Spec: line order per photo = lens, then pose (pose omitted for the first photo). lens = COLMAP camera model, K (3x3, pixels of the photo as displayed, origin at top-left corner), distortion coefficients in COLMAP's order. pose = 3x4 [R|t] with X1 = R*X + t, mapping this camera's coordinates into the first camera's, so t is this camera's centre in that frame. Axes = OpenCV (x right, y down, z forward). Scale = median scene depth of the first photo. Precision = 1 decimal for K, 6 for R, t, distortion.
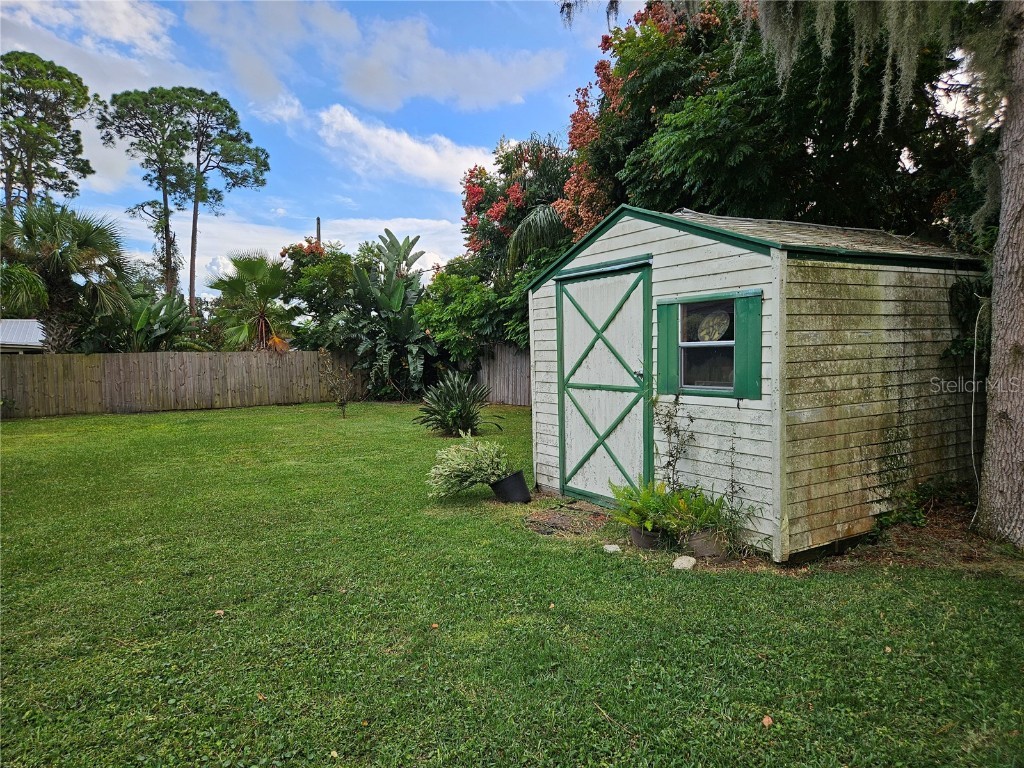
lens RADIAL K [[682.0, 0, 529.2], [0, 682.0, 415.1], [0, 0, 1]] dist [0.082997, -0.071758]
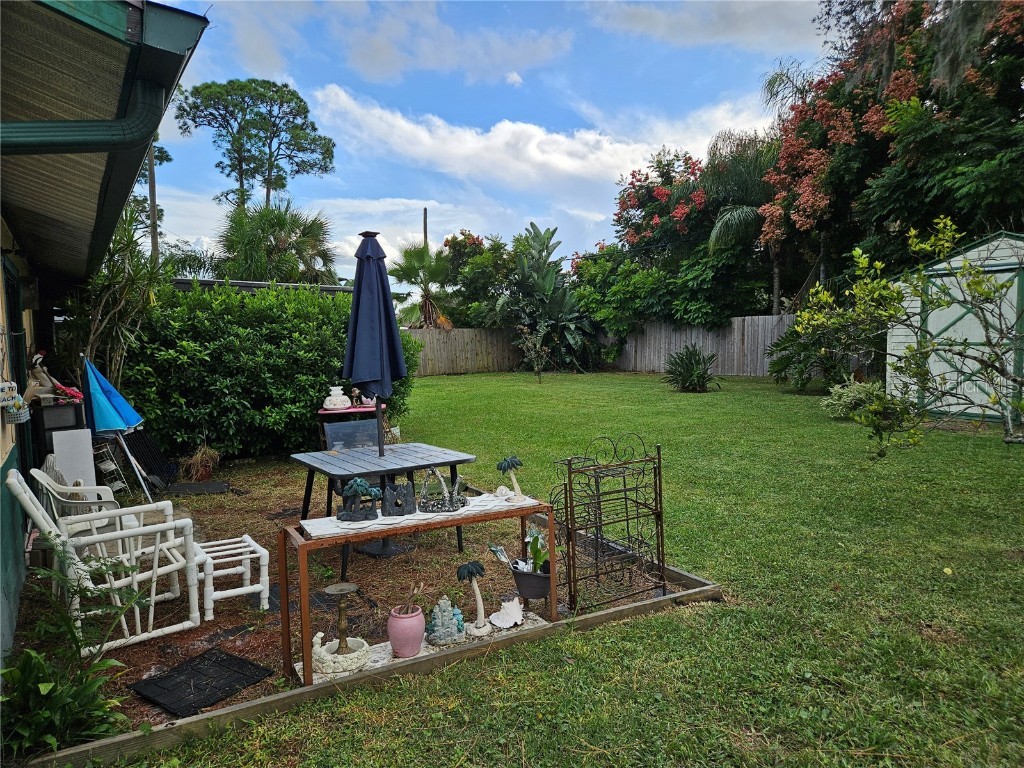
lens RADIAL K [[682.0, 0, 522.8], [0, 682.0, 408.5], [0, 0, 1]] dist [0.082997, -0.071758]
pose [[0.999721, -0.003313, 0.023366, -0.253641], [0.002866, 0.999812, 0.019157, 0.019557], [-0.023425, -0.019085, 0.999543, -0.154750]]
